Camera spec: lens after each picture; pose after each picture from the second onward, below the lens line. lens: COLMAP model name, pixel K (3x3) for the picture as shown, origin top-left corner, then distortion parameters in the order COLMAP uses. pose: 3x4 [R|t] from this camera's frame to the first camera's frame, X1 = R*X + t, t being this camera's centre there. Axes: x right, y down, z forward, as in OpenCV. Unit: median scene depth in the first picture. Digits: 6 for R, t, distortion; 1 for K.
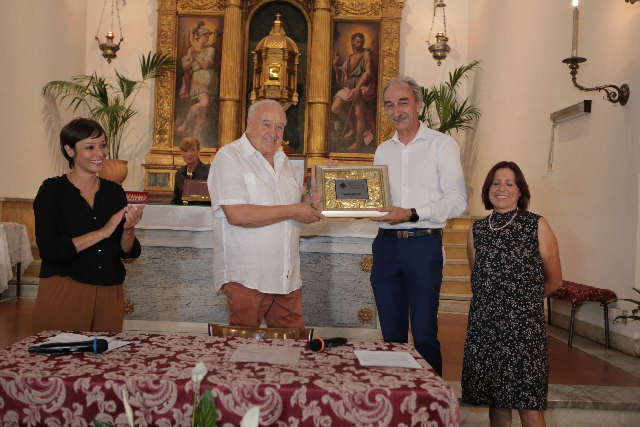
lens RADIAL K [[703.5, 0, 320.0], [0, 703.5, 213.5], [0, 0, 1]] dist [-0.030589, -0.002648]
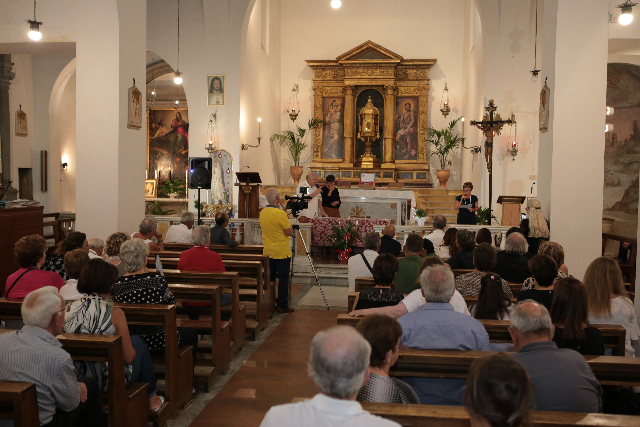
lens RADIAL K [[703.5, 0, 320.0], [0, 703.5, 213.5], [0, 0, 1]] dist [-0.030589, -0.002648]
pose [[0.987169, -0.012930, -0.159153, 0.129570], [0.020454, 0.998744, 0.045731, -0.026913], [0.158362, -0.048400, 0.986194, -1.179815]]
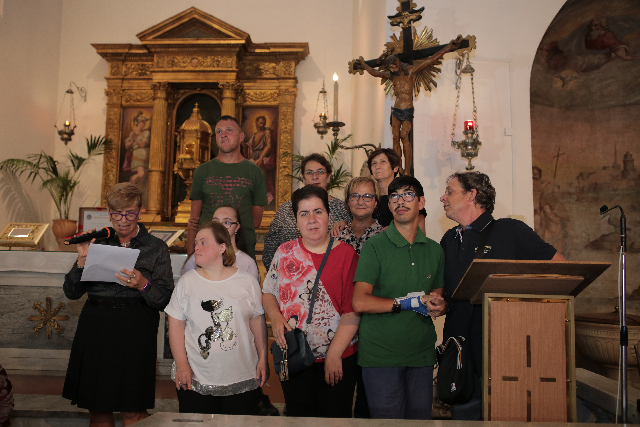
lens RADIAL K [[546.9, 0, 320.0], [0, 546.9, 213.5], [0, 0, 1]] dist [-0.051451, 0.005049]
pose [[0.998462, -0.020936, -0.051339, 0.213161], [0.016106, 0.995559, -0.092747, 0.010311], [0.053053, 0.091777, 0.994365, 0.048407]]
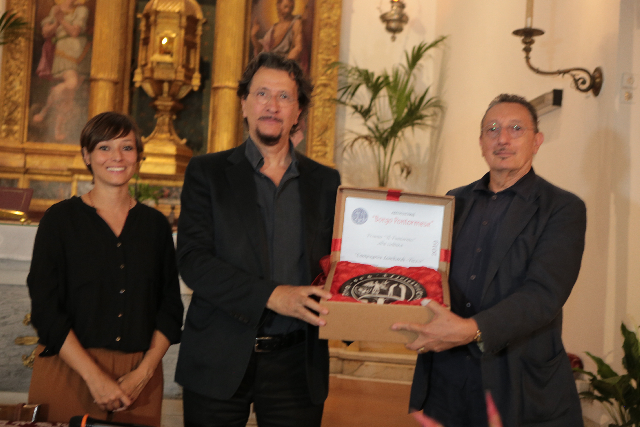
lens RADIAL K [[939.8, 0, 320.0], [0, 939.8, 213.5], [0, 0, 1]] dist [0.053964, 0.014912]
pose [[0.999426, 0.023033, 0.024823, 0.072638], [-0.022293, 0.999312, -0.029652, 0.000084], [-0.025489, 0.029082, 0.999252, 0.023595]]
